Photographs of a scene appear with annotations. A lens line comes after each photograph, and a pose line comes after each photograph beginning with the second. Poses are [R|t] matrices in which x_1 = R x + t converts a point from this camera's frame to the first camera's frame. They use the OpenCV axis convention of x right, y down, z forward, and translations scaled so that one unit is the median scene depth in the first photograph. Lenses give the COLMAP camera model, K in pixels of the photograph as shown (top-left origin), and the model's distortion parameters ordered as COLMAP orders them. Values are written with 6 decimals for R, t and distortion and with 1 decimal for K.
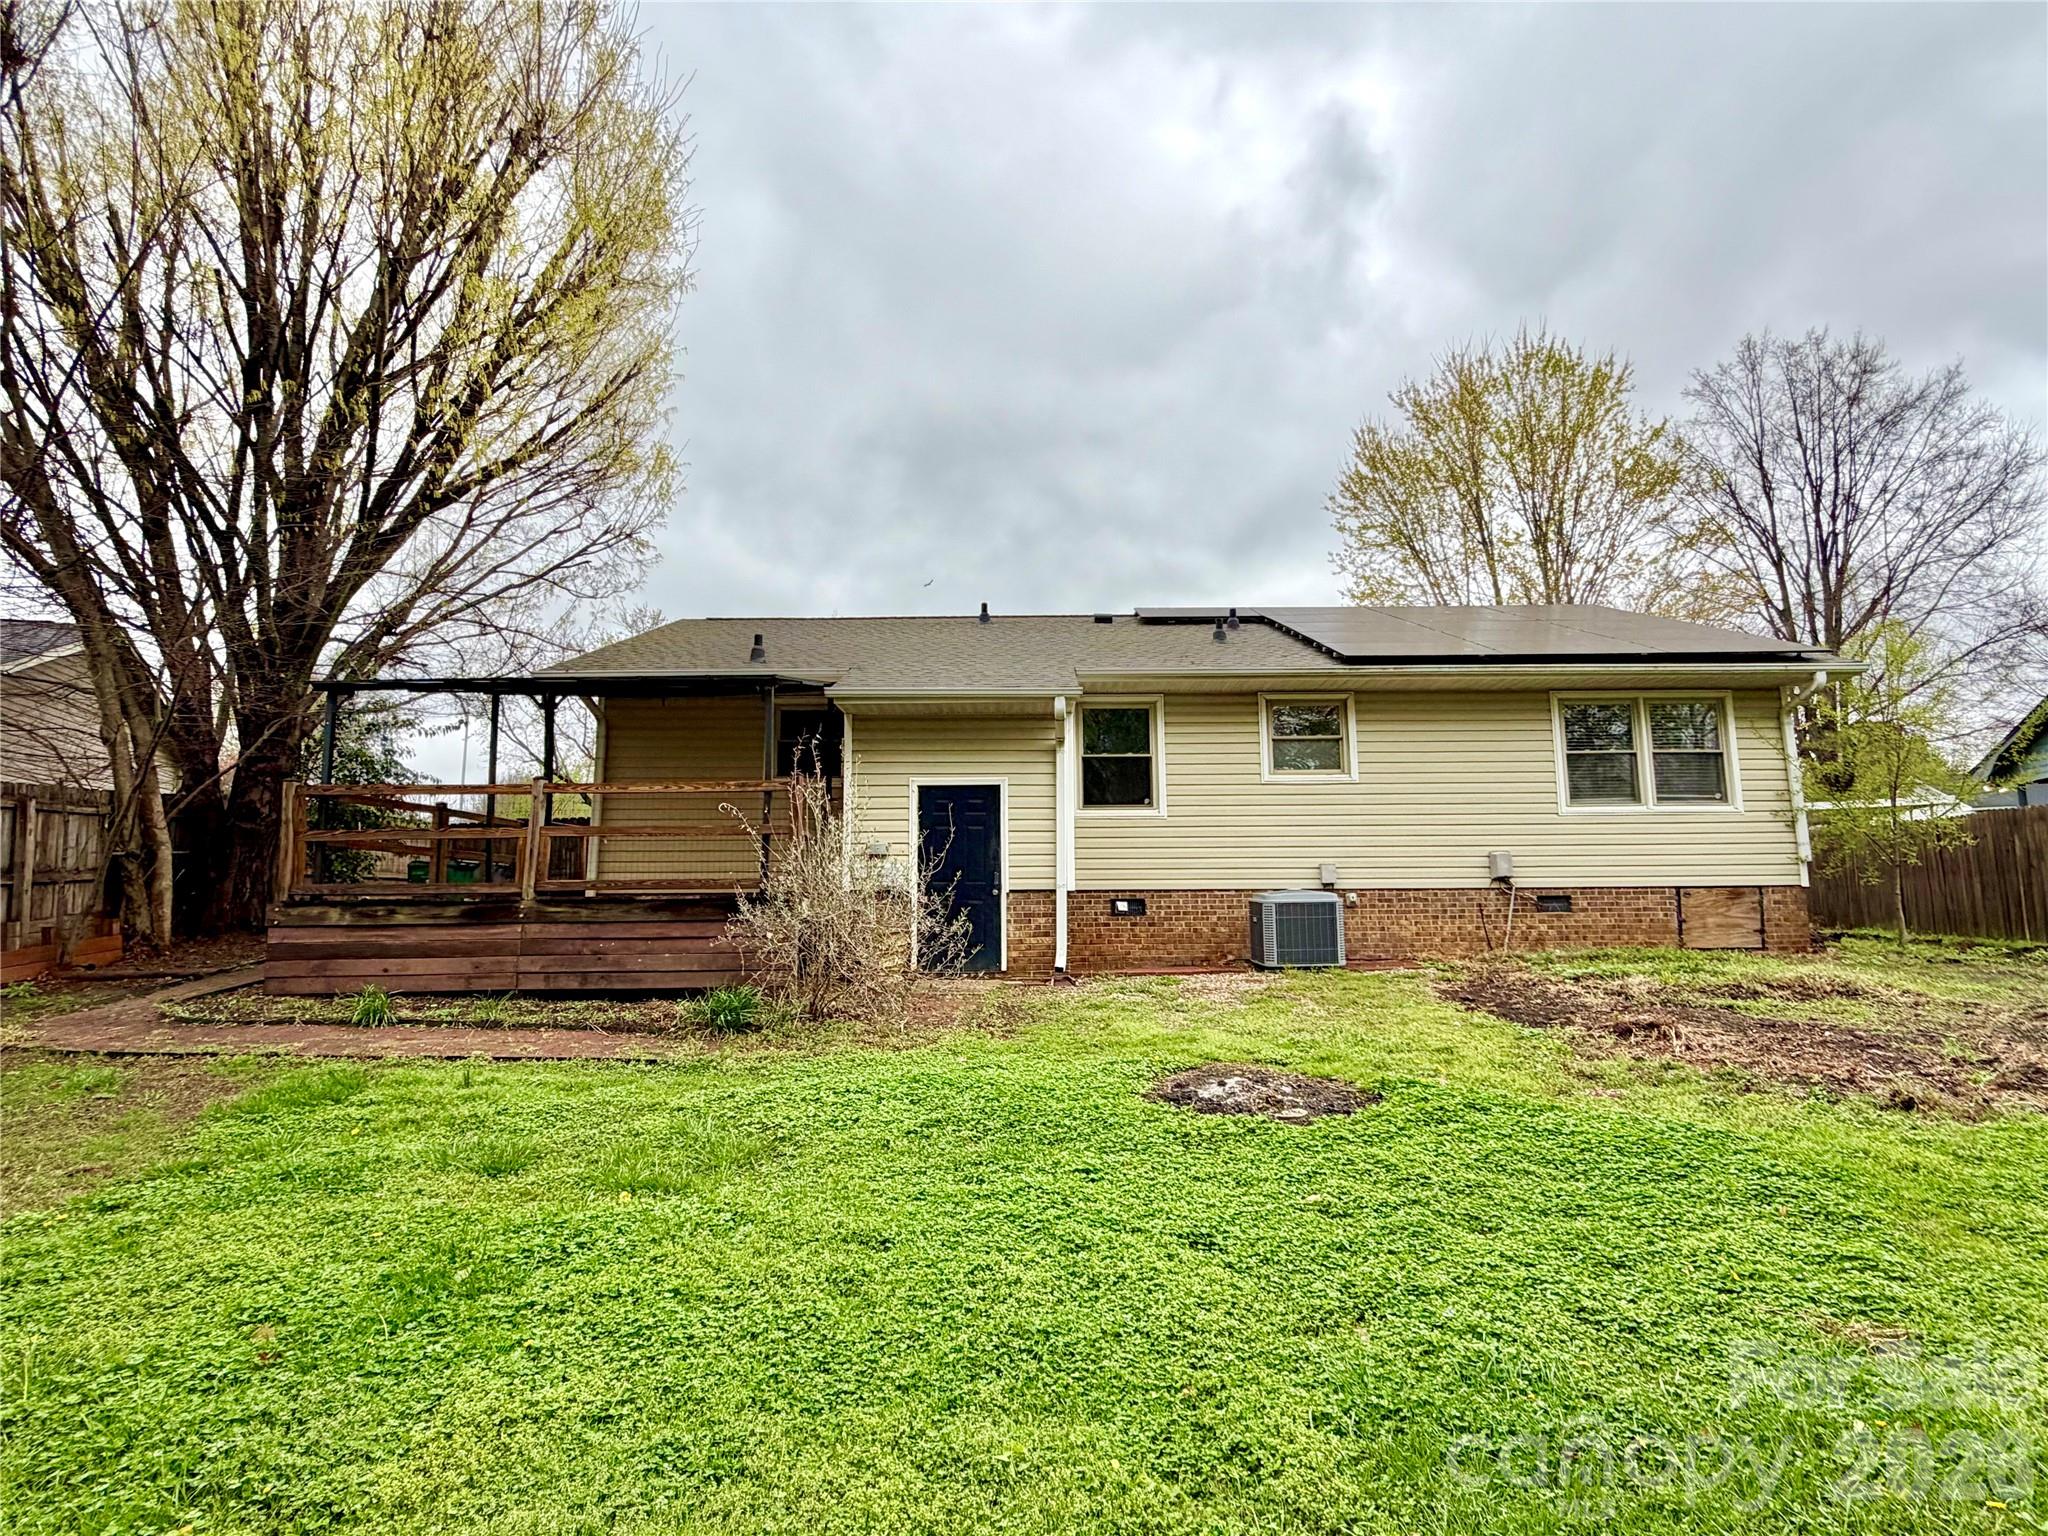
lens RADIAL K [[1018.0, 0, 1017.6], [0, 1018.0, 776.9], [0, 0, 1]] dist [0.000540, 0.000535]
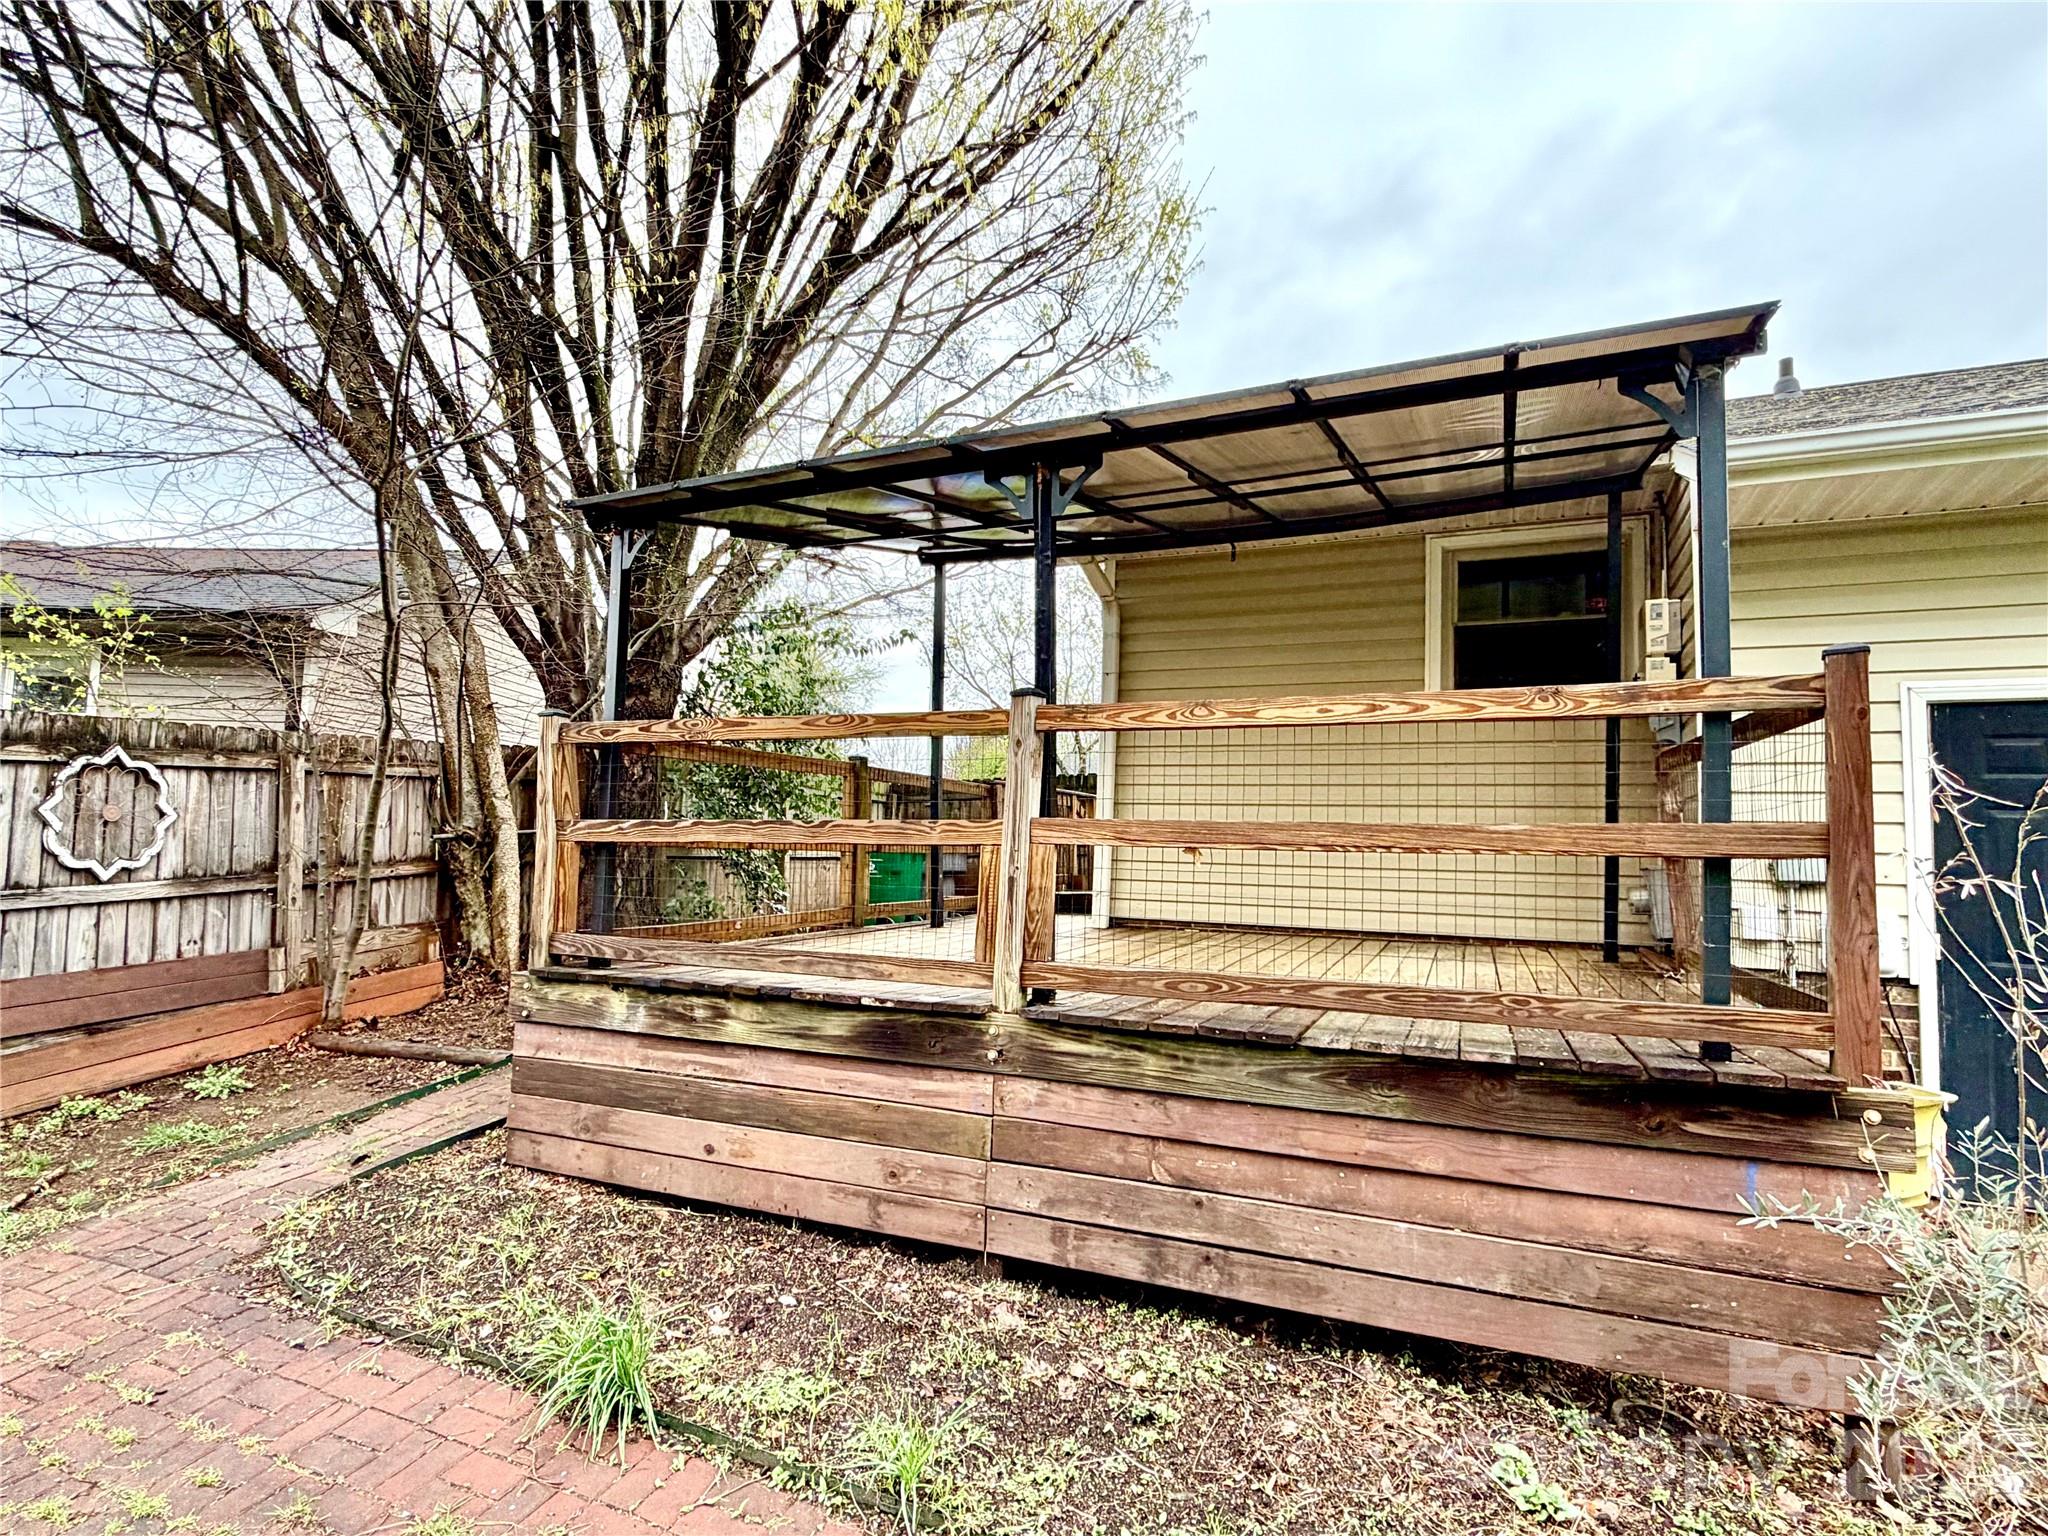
lens RADIAL K [[1042.3, 0, 1020.7], [0, 1042.3, 778.6], [0, 0, 1]] dist [0.002064, 0.003110]
pose [[0.913250, 0.000289, -0.407400, -0.267061], [0.021320, 0.998596, 0.048502, 0.012768], [0.406842, -0.052980, 0.911961, 0.548617]]
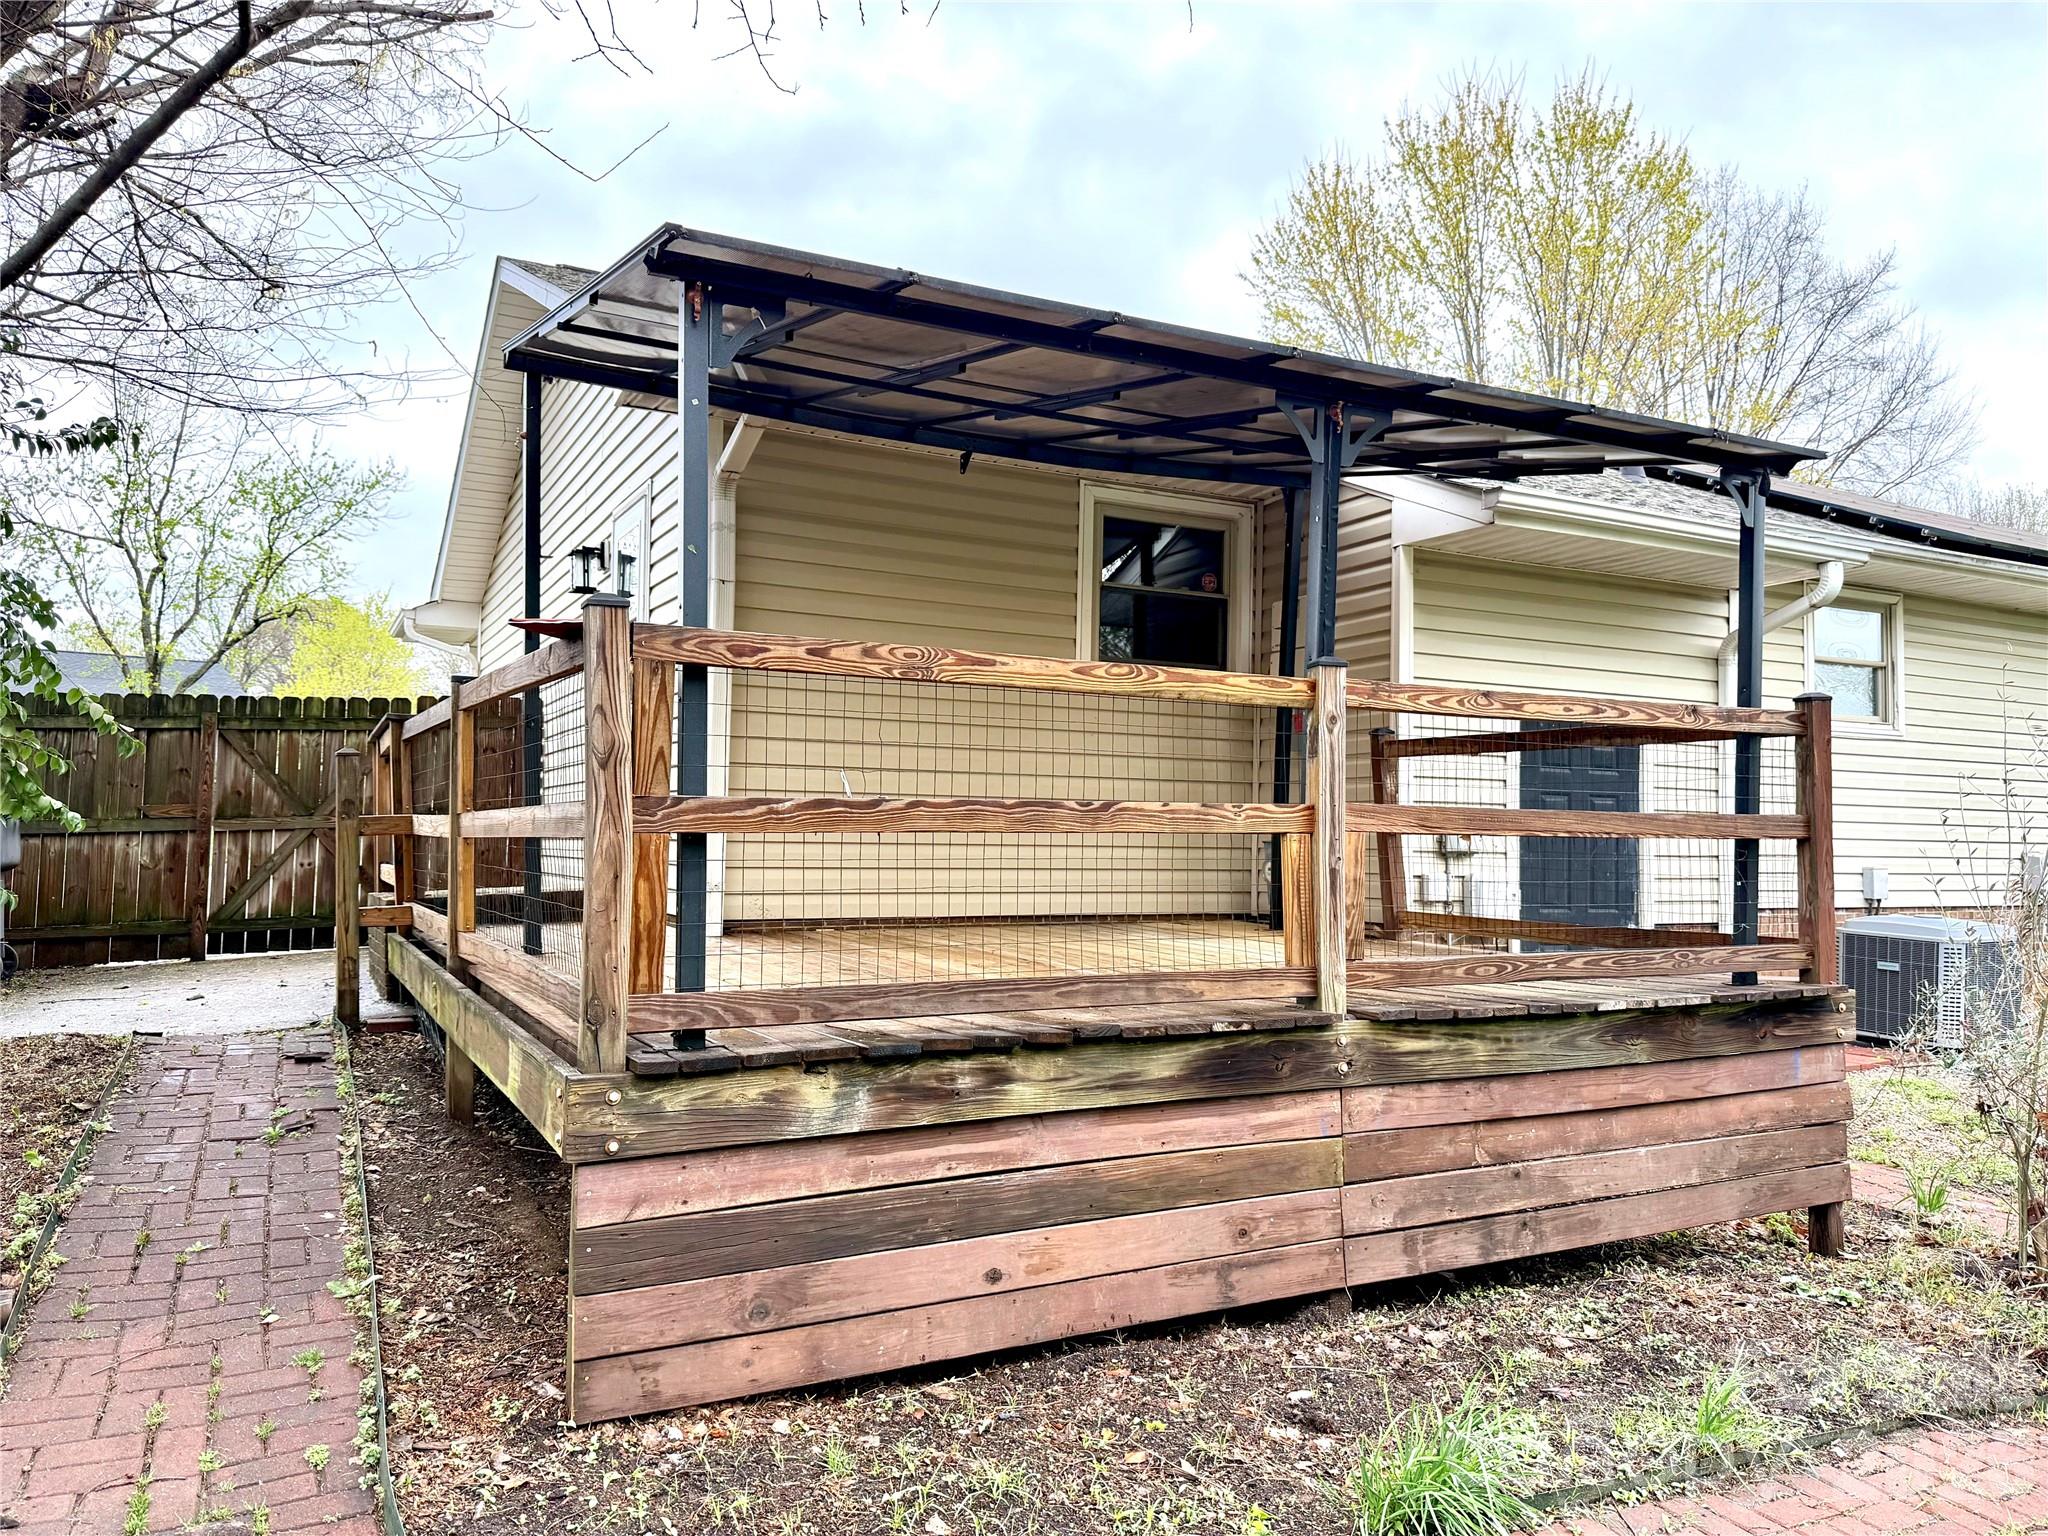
lens RADIAL K [[1438.4, 0, 1032.8], [0, 1438.4, 769.7], [0, 0, 1]] dist [0.047024, -0.027959]
pose [[0.886280, 0.042069, 0.461236, -0.673804], [-0.078926, 0.995018, 0.060903, 0.014068], [-0.456376, -0.090380, 0.885185, 0.527605]]
